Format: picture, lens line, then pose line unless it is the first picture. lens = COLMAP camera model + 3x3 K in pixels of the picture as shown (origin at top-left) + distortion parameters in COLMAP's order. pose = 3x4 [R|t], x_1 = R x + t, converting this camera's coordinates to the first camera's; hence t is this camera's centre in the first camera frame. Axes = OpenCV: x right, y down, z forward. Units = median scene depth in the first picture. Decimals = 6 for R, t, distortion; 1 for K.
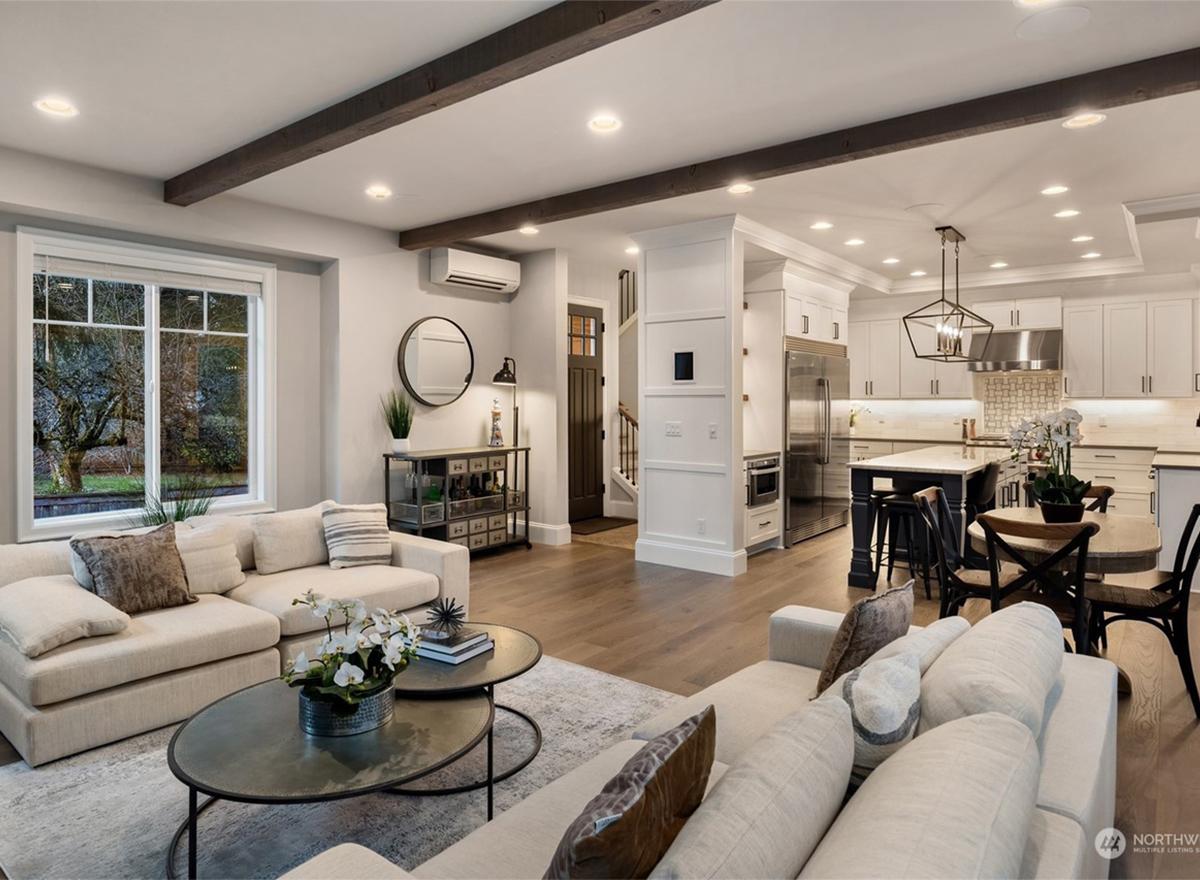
lens RADIAL K [[732.9, 0, 597.3], [0, 732.9, 405.7], [0, 0, 1]] dist [-0.008953, -0.004324]
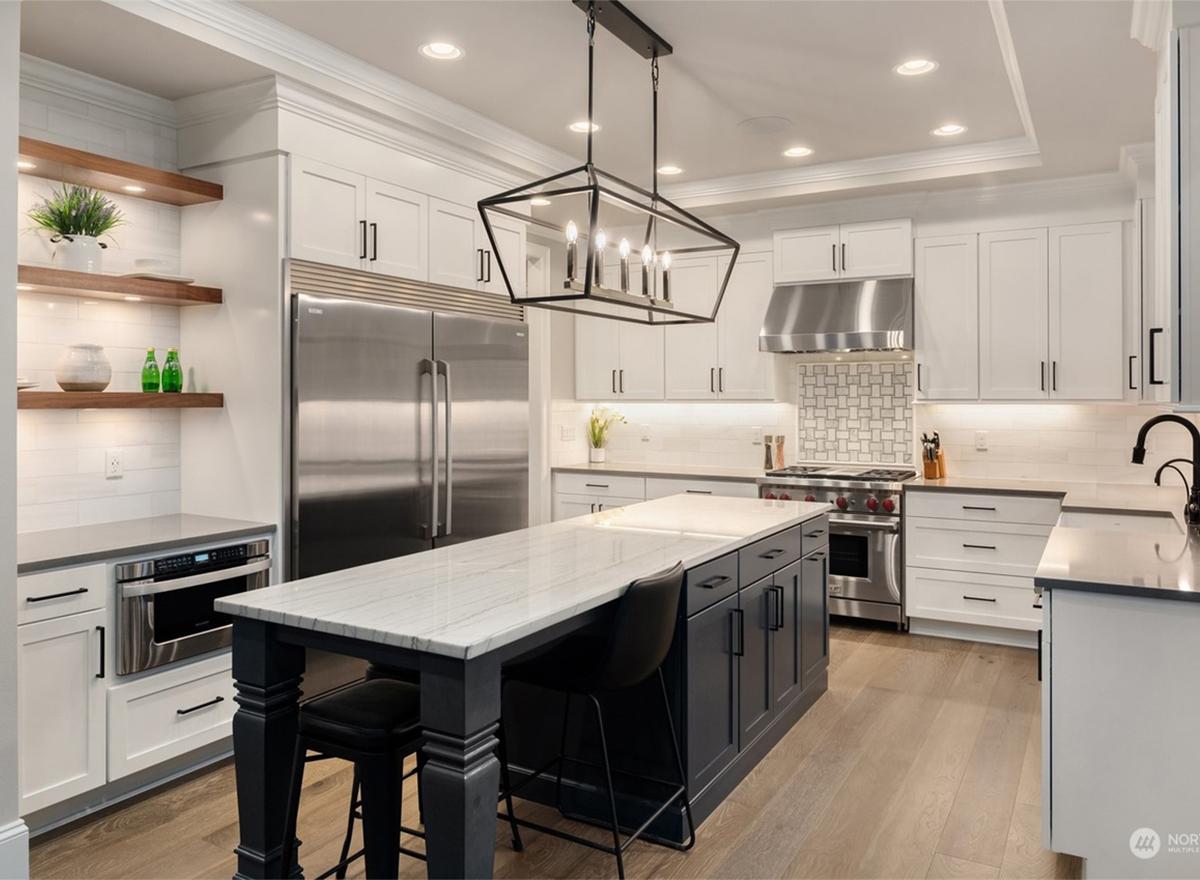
lens RADIAL K [[922.2, 0, 601.5], [0, 922.2, 393.6], [0, 0, 1]] dist [-0.003645, 0.003847]
pose [[0.984929, 0.002889, 0.172932, 0.298421], [-0.000715, 0.999920, -0.012633, -0.006920], [-0.172955, 0.012319, 0.984853, 0.368912]]
